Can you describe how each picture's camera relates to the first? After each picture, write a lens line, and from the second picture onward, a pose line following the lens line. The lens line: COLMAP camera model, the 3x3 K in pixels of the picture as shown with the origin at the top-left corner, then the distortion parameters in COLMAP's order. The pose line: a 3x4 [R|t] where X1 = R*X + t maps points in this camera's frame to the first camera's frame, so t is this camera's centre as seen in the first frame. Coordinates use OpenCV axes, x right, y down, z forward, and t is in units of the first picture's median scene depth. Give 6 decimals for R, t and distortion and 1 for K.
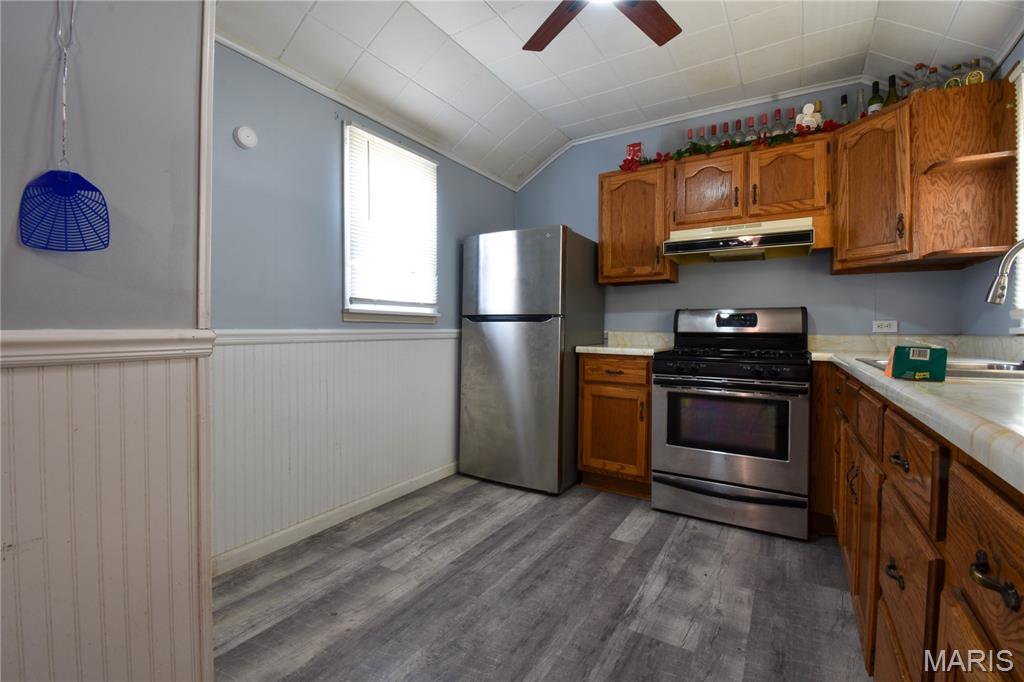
lens RADIAL K [[450.4, 0, 512.3], [0, 450.4, 332.3], [0, 0, 1]] dist [0.019193, -0.024274]
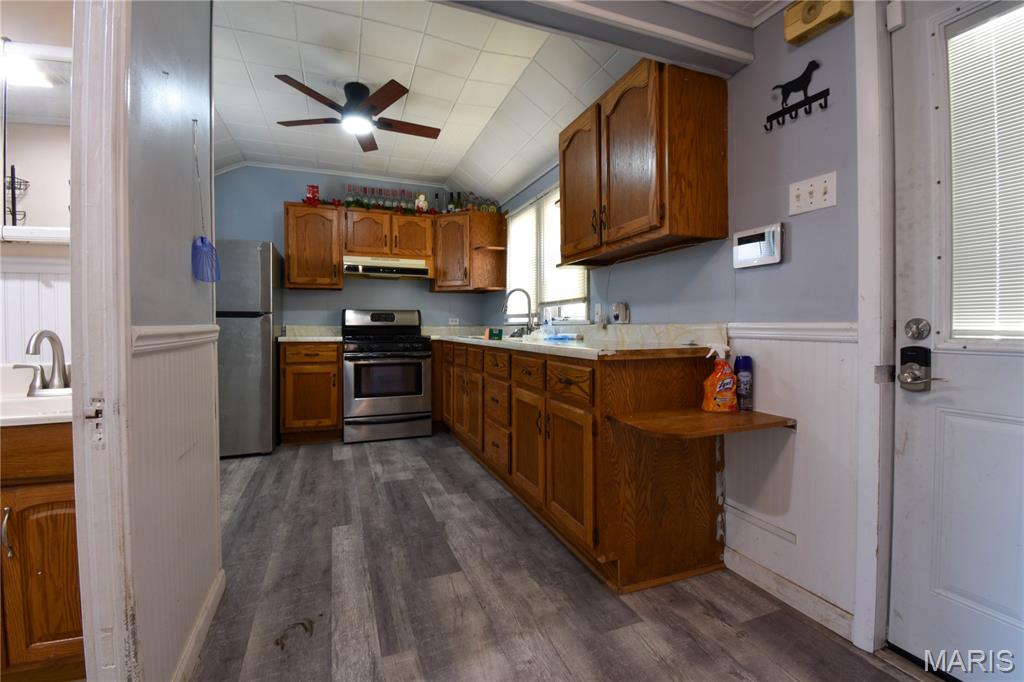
lens RADIAL K [[450.4, 0, 512.3], [0, 450.4, 332.3], [0, 0, 1]] dist [0.019193, -0.024274]
pose [[0.605740, -0.020147, 0.795407, -0.550157], [0.009794, 0.999792, 0.017866, 0.001506], [-0.795602, -0.003032, 0.605812, -0.354542]]
